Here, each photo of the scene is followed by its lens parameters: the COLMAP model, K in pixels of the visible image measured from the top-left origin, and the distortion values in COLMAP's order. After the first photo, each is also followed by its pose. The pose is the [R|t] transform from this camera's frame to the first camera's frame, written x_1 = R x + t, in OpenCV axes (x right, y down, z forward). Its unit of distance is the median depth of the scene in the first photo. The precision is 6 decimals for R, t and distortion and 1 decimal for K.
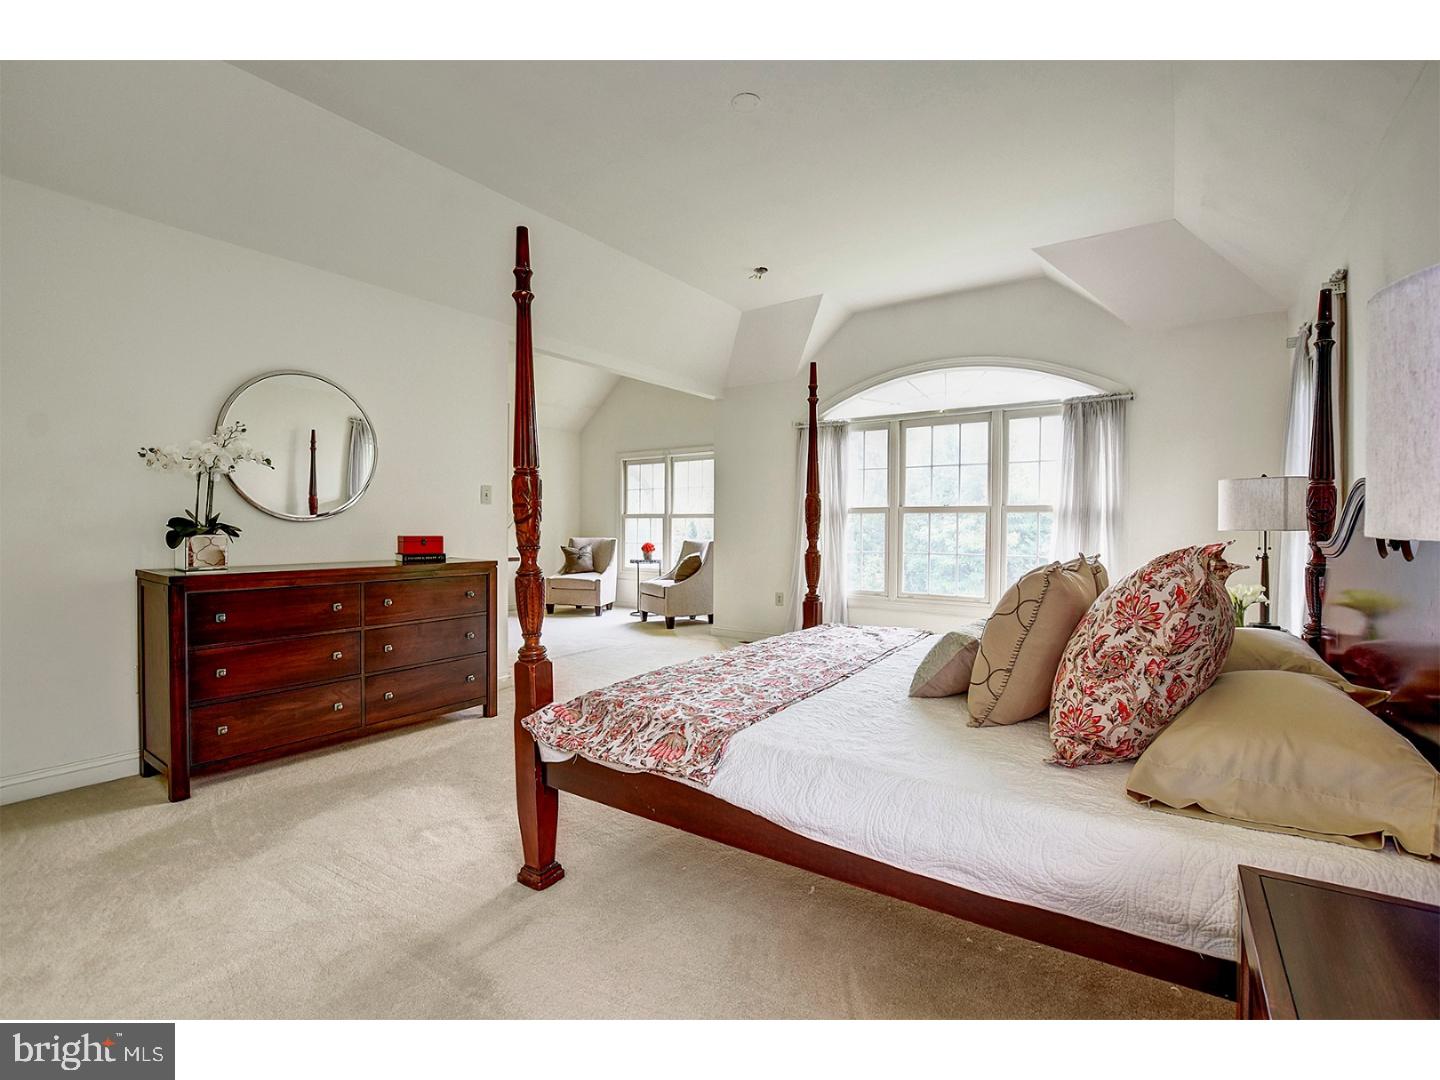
lens RADIAL K [[635.3, 0, 716.6], [0, 635.3, 536.8], [0, 0, 1]] dist [-0.012007, -0.000077]
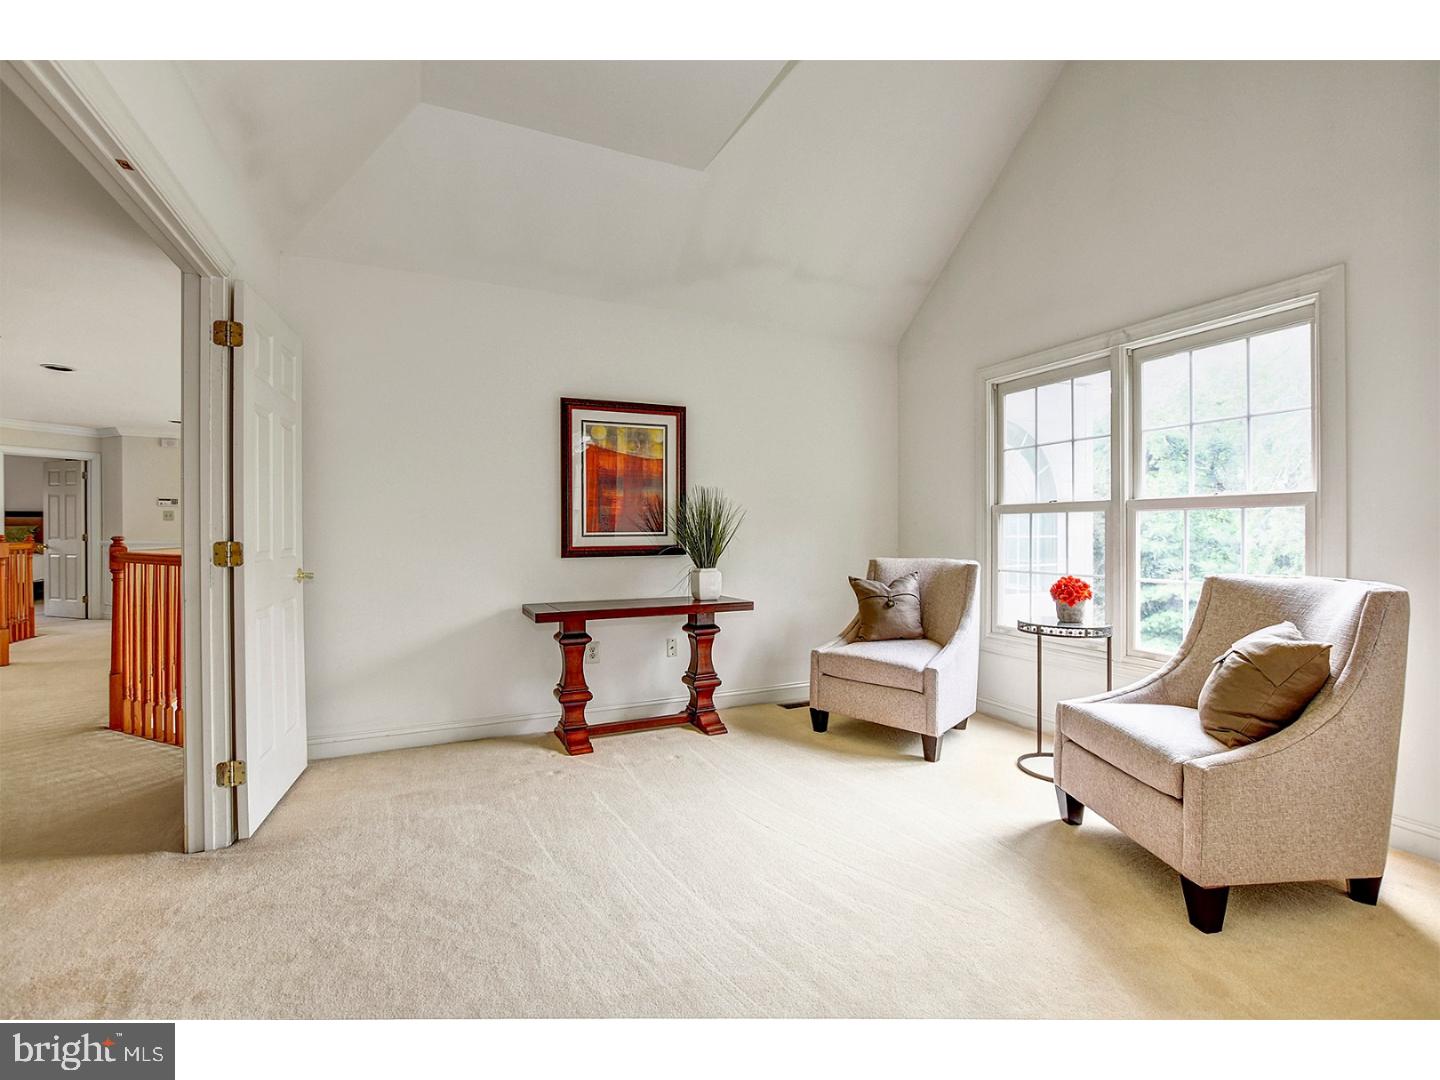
lens RADIAL K [[635.3, 0, 713.5], [0, 635.3, 537.0], [0, 0, 1]] dist [-0.012007, -0.000077]
pose [[0.856153, -0.002967, -0.516714, -0.091708], [0.000345, 0.999987, -0.005171, -0.012153], [0.516722, 0.004249, 0.856143, 0.555158]]
